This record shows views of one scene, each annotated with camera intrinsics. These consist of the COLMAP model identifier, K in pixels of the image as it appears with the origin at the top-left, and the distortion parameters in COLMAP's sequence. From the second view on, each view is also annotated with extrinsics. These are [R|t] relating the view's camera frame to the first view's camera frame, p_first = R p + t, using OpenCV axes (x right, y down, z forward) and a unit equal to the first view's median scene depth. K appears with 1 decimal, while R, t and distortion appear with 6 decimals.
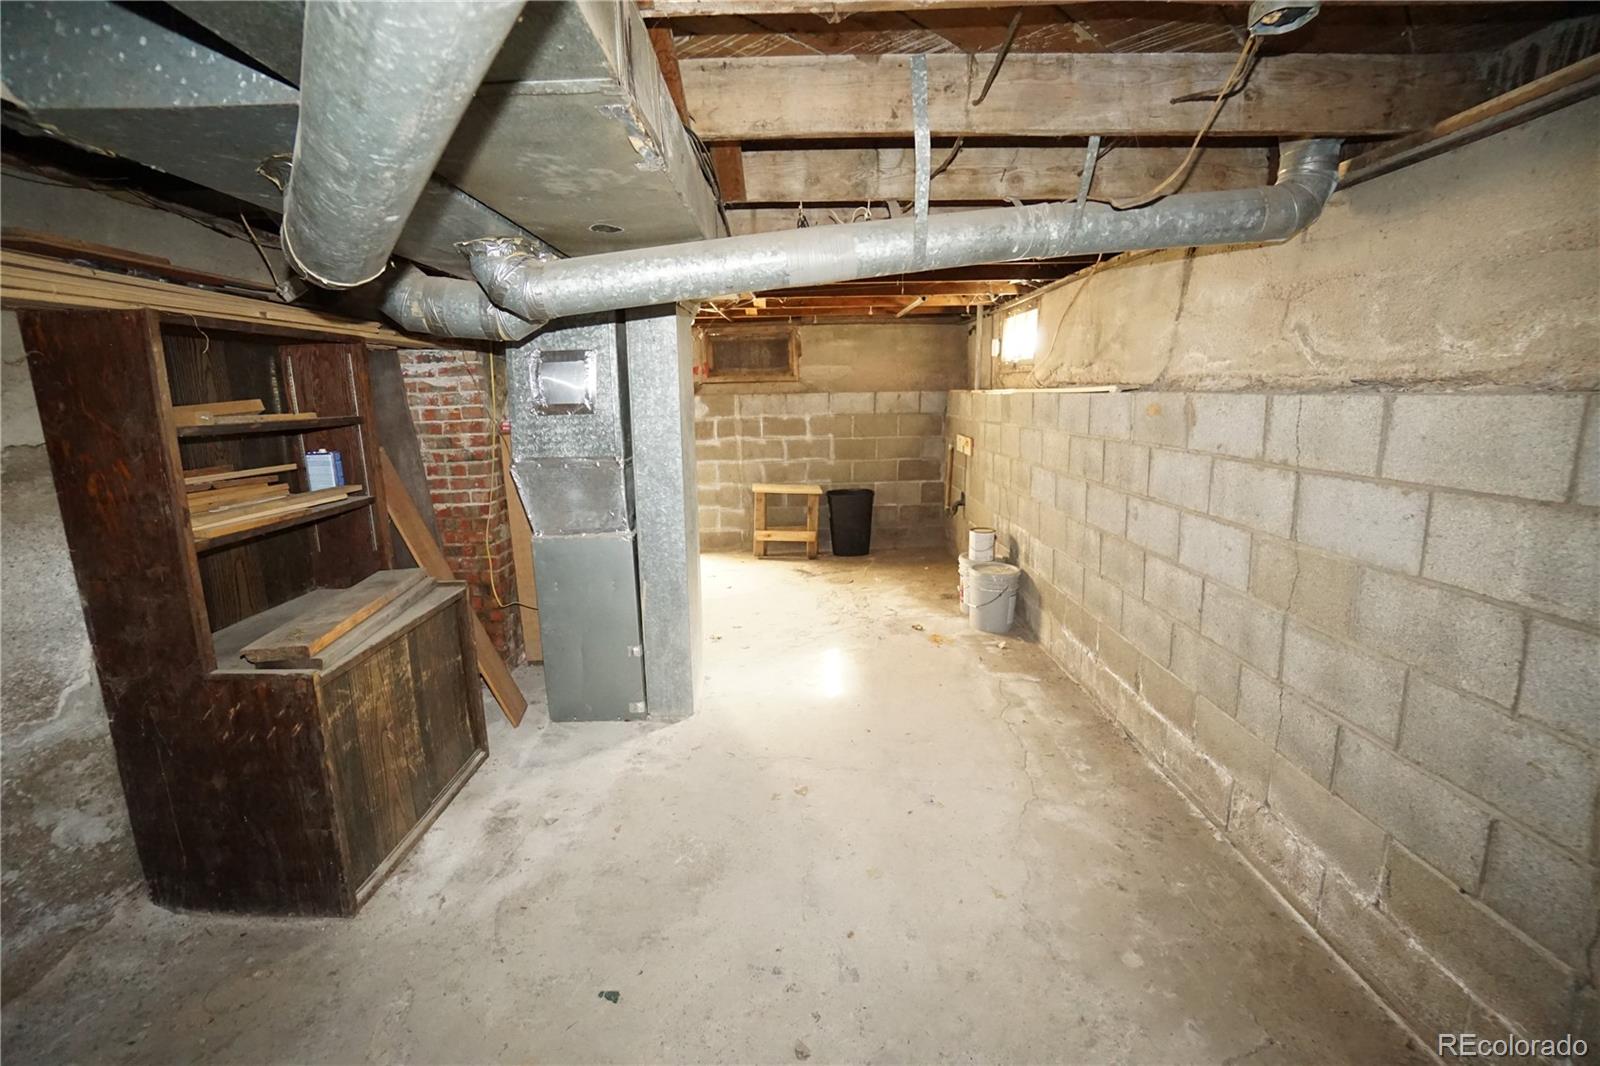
lens RADIAL K [[708.3, 0, 791.5], [0, 708.3, 528.8], [0, 0, 1]] dist [-0.063343, 0.024806]
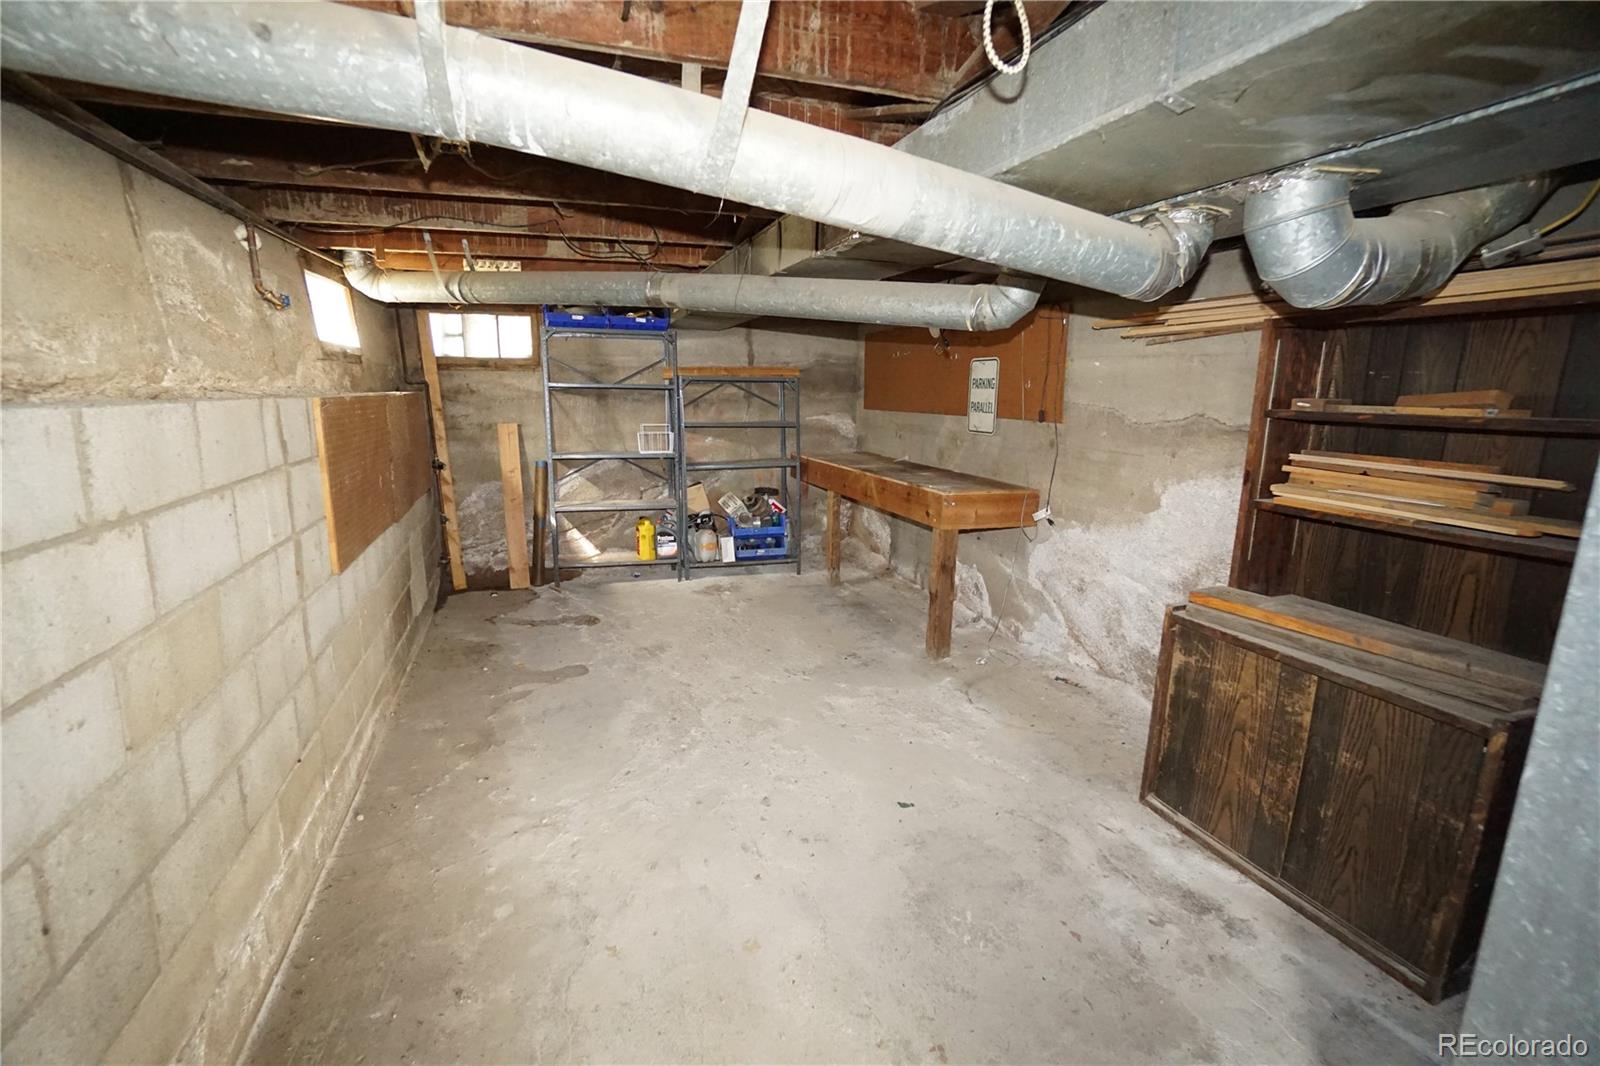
lens RADIAL K [[708.3, 0, 791.5], [0, 708.3, 528.8], [0, 0, 1]] dist [-0.063343, 0.024806]
pose [[-0.944000, 0.078268, -0.320528, 0.312858], [-0.050565, 0.925663, 0.374954, -0.319094], [0.326048, 0.370164, -0.869869, 1.601459]]
